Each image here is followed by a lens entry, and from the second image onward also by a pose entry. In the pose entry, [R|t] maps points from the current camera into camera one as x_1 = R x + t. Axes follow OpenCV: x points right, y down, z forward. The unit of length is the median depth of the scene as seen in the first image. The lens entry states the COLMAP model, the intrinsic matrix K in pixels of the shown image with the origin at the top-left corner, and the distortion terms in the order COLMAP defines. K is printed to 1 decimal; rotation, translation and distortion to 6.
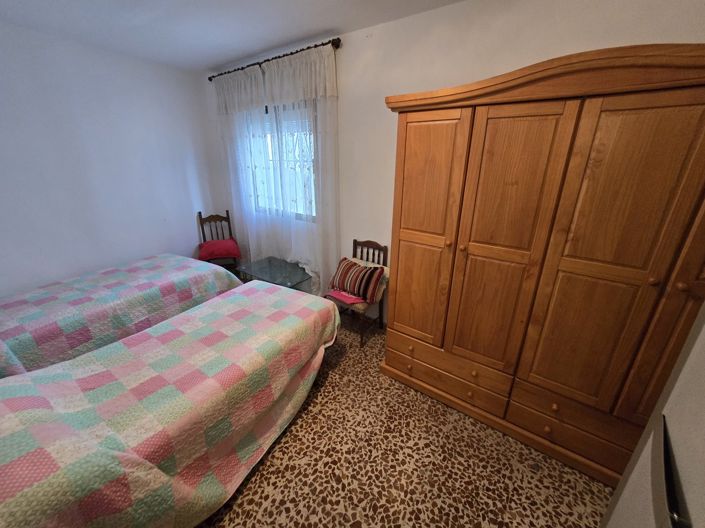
lens RADIAL K [[288.3, 0, 347.2], [0, 288.3, 265.9], [0, 0, 1]] dist [-0.002758, 0.000825]
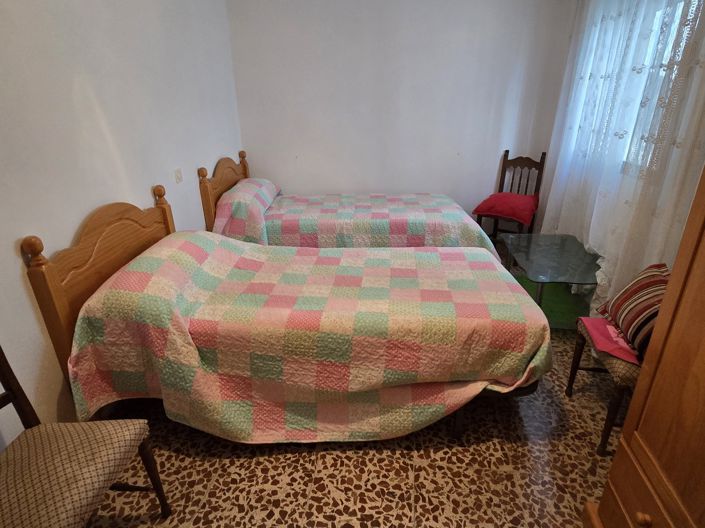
lens RADIAL K [[388.8, 0, 351.6], [0, 388.8, 262.6], [0, 0, 1]] dist [0.004455, -0.005943]
pose [[0.478243, 0.327521, -0.814871, 0.404736], [-0.300706, 0.932841, 0.198454, -0.007426], [0.825142, 0.150127, 0.544612, 0.443200]]
